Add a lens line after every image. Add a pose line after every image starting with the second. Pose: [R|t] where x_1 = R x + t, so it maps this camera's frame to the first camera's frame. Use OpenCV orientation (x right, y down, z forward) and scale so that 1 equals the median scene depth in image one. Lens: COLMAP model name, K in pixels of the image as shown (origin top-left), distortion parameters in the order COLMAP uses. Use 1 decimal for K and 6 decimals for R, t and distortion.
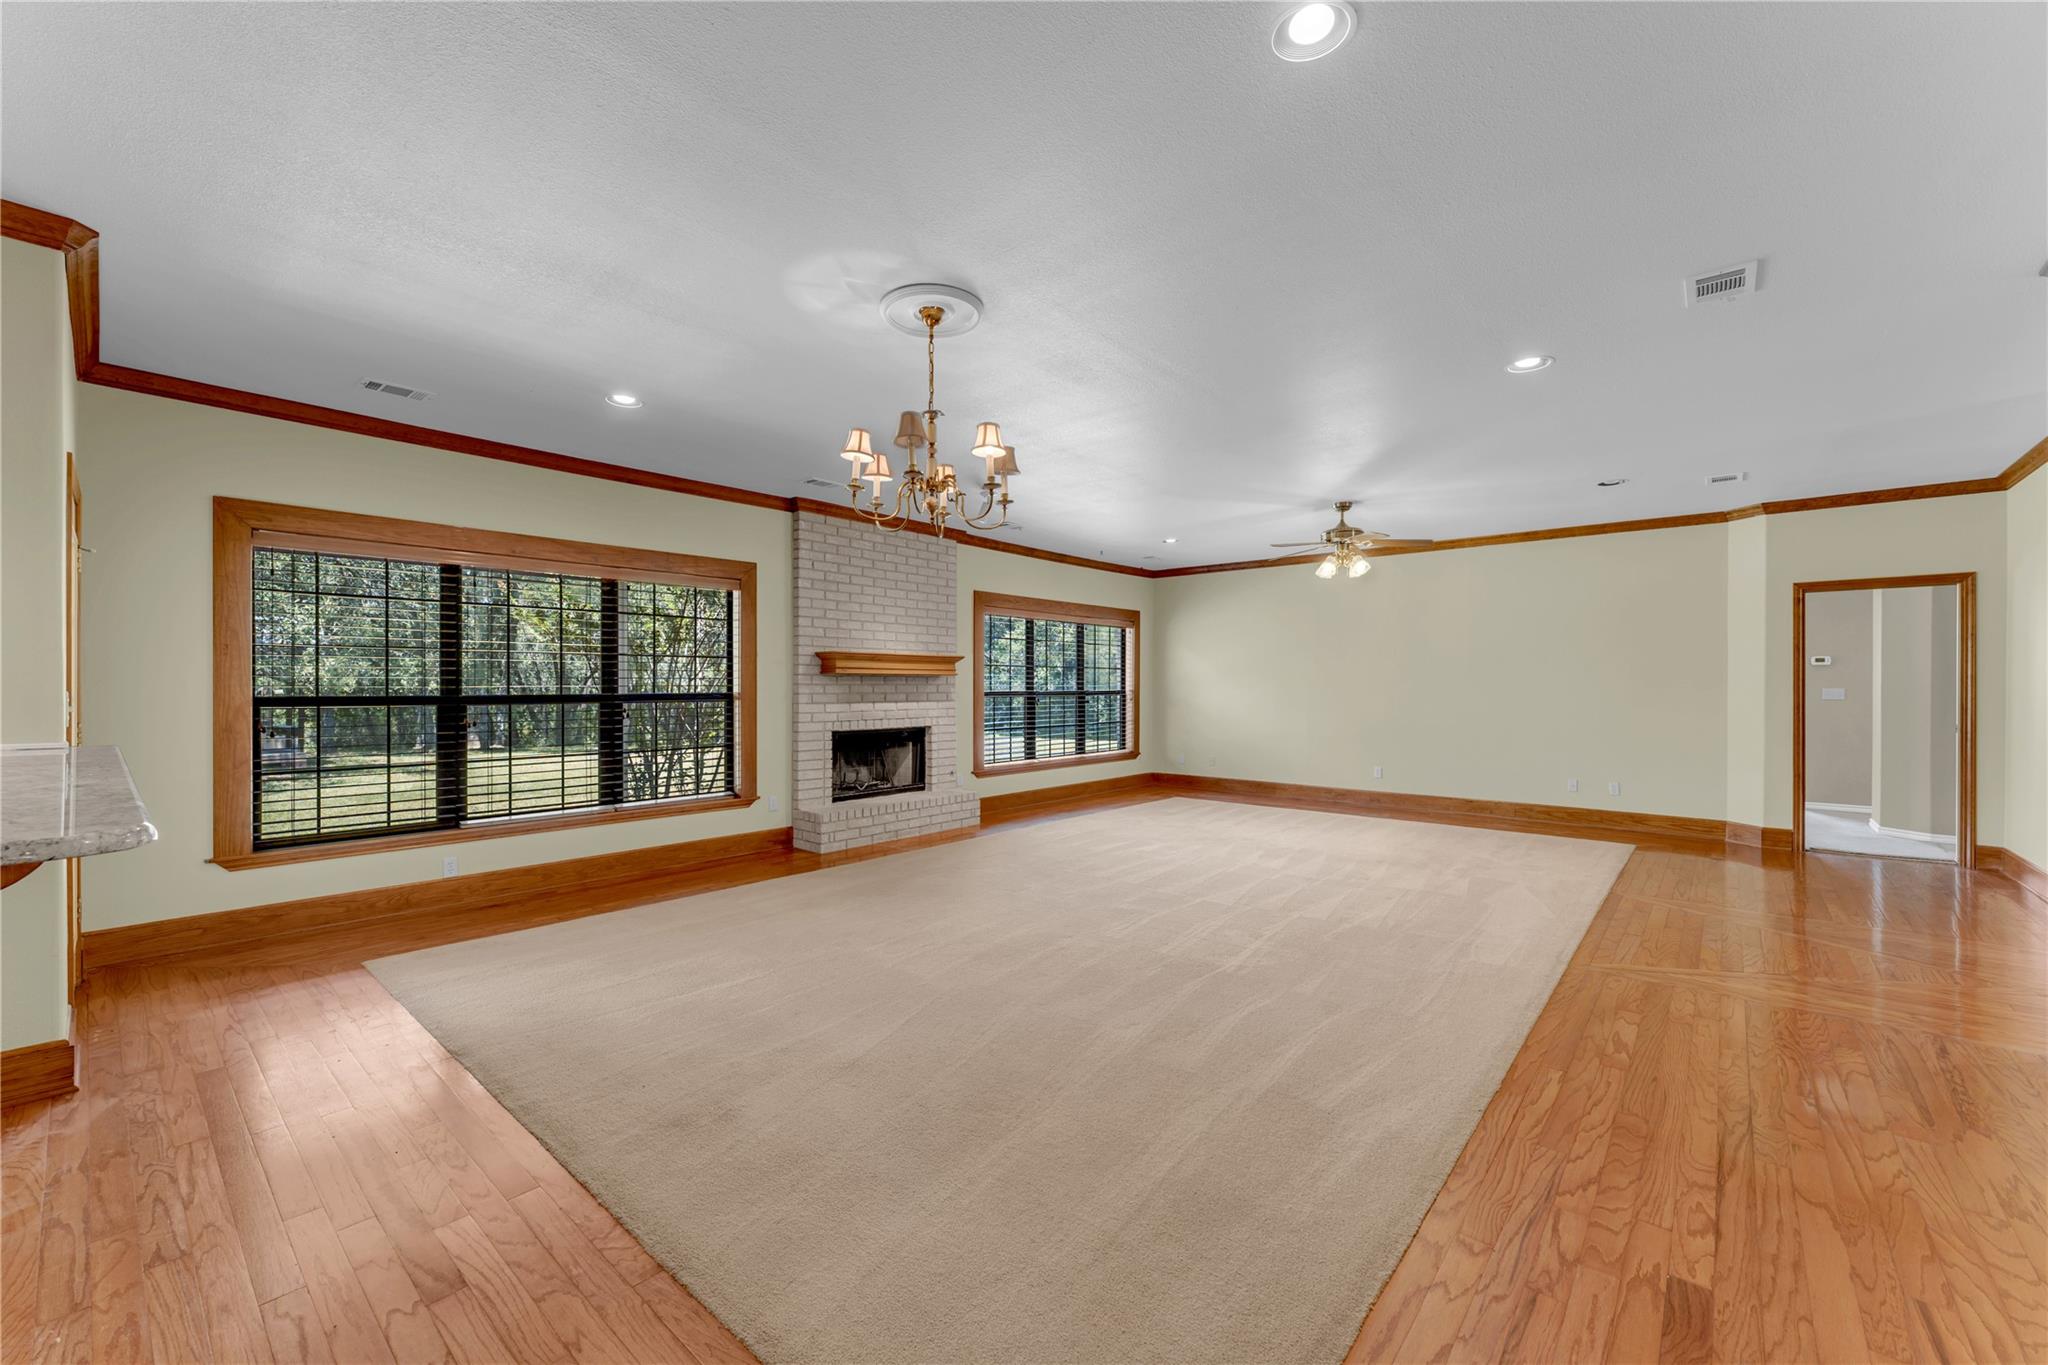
lens RADIAL K [[831.6, 0, 1015.5], [0, 831.6, 690.1], [0, 0, 1]] dist [-0.003252, -0.000545]
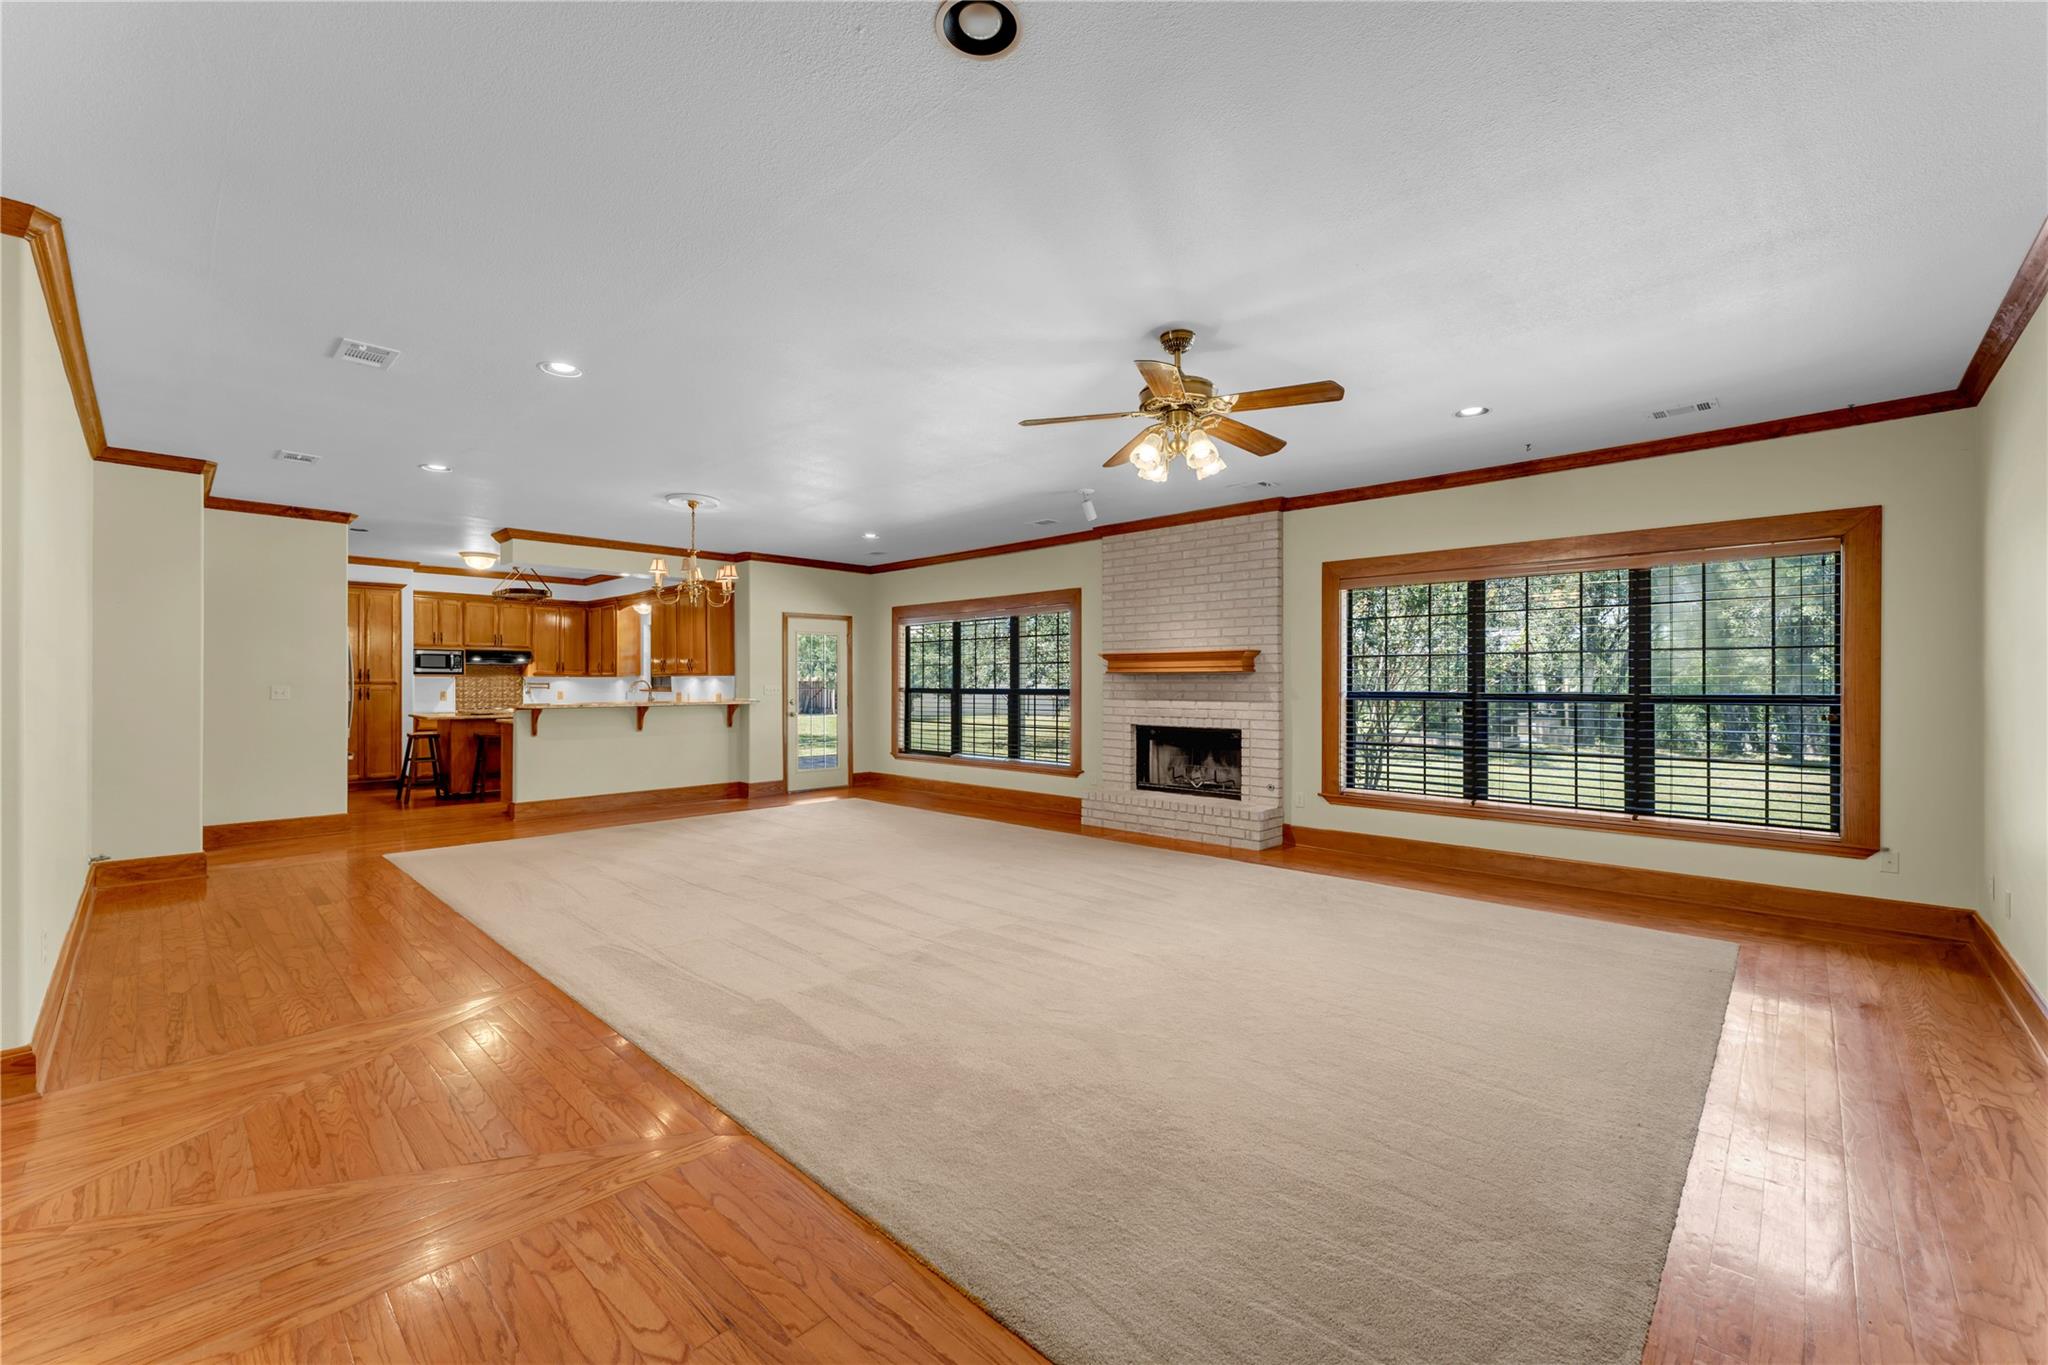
lens RADIAL K [[831.6, 0, 1015.9], [0, 831.6, 684.4], [0, 0, 1]] dist [-0.003252, -0.000545]
pose [[-0.059551, 0.002309, -0.998223, 0.859487], [-0.005692, 0.999980, 0.002652, -0.006238], [0.998209, 0.005840, -0.059537, 0.866468]]
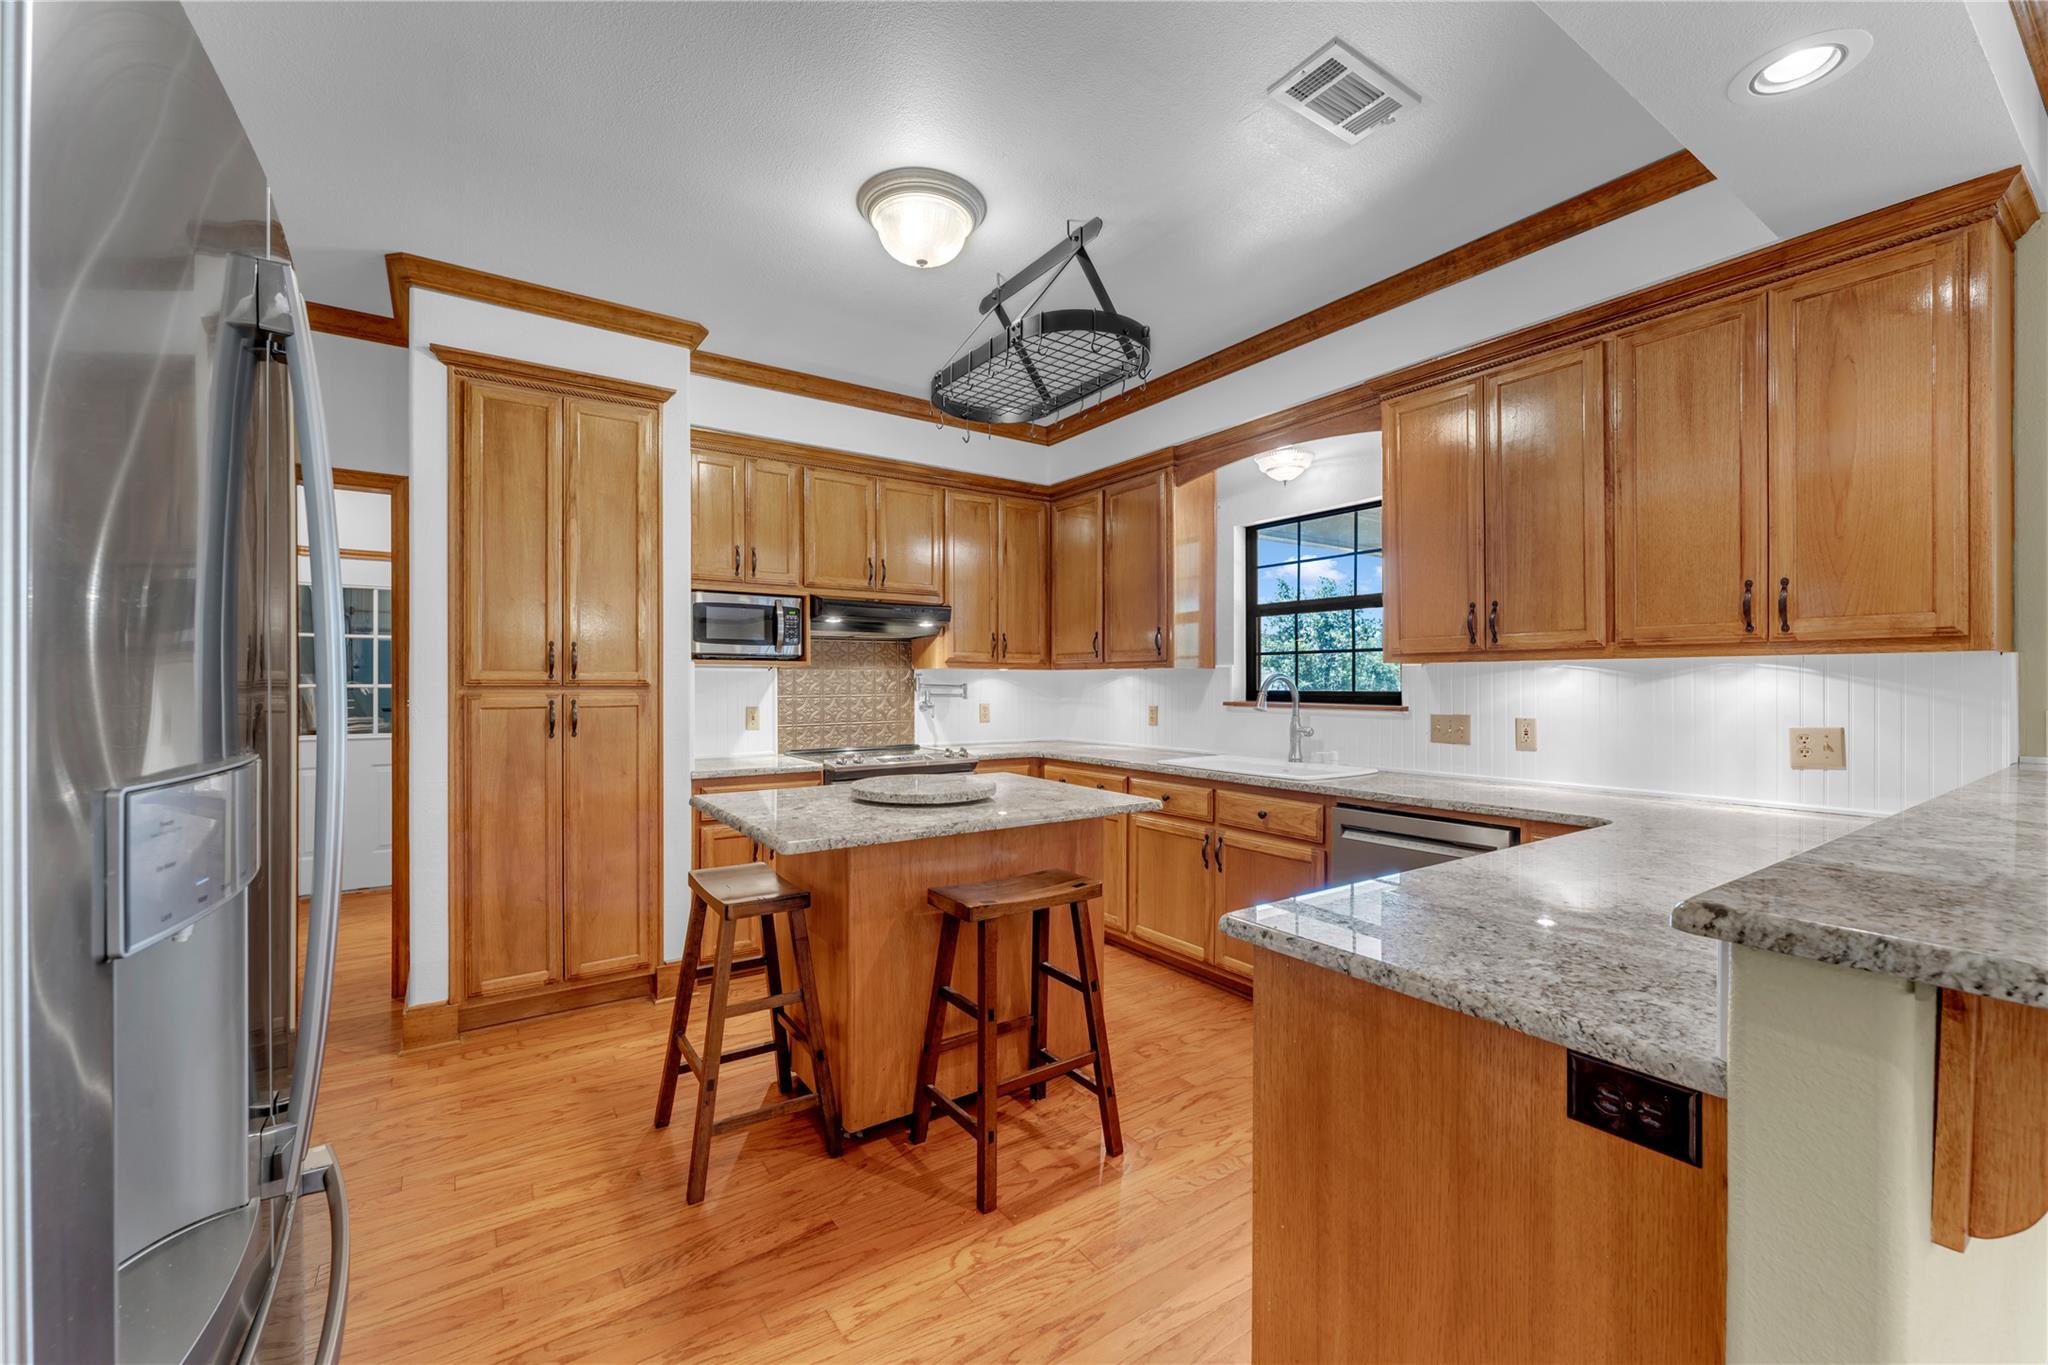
lens RADIAL K [[831.6, 0, 1017.1], [0, 831.6, 685.7], [0, 0, 1]] dist [-0.003252, -0.000545]
pose [[-0.269896, 0.001076, -0.962889, 0.484719], [-0.004368, 0.999988, 0.002342, -0.003574], [0.962880, 0.004838, -0.269887, 0.547651]]
